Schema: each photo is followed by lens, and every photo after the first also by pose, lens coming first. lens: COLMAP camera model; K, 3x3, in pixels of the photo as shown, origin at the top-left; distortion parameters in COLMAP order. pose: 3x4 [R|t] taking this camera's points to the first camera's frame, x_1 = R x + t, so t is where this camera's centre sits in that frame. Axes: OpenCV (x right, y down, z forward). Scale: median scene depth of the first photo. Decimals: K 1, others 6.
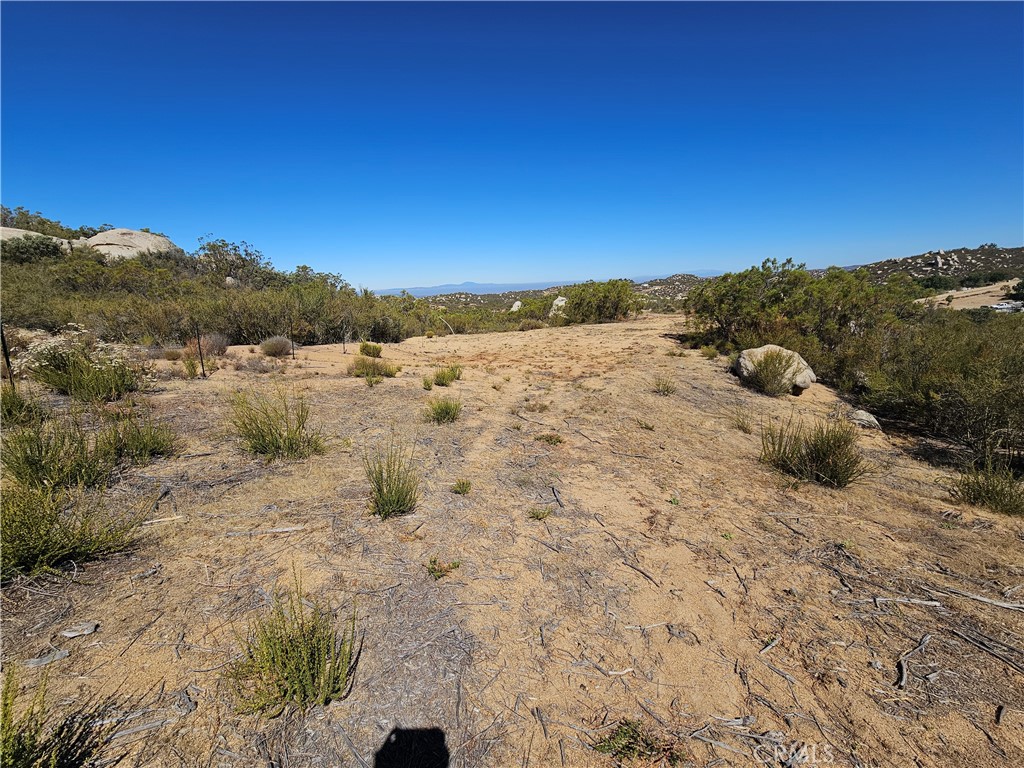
lens RADIAL K [[420.5, 0, 512.0], [0, 420.5, 384.0], [0, 0, 1]] dist [-0.001482, 0.000929]
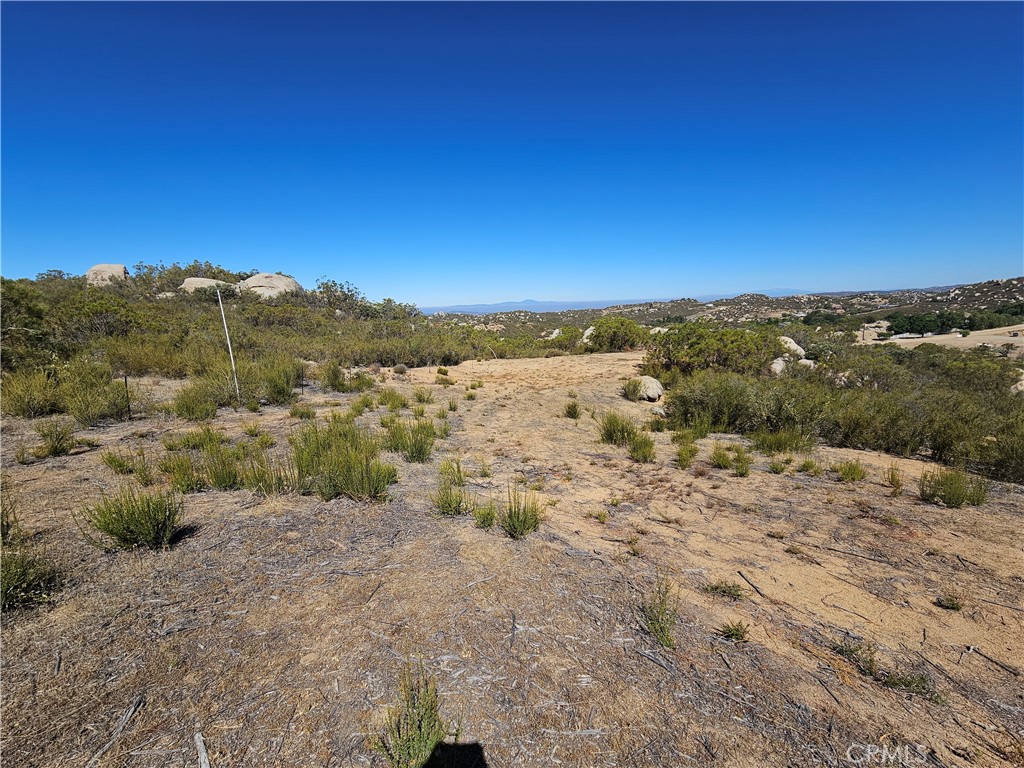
lens RADIAL K [[420.5, 0, 512.0], [0, 420.5, 384.0], [0, 0, 1]] dist [-0.001482, 0.000929]
pose [[0.990165, 0.034766, -0.135517, 0.076756], [-0.040143, 0.998503, -0.037145, 0.011245], [0.134023, 0.042219, 0.990078, -0.275200]]
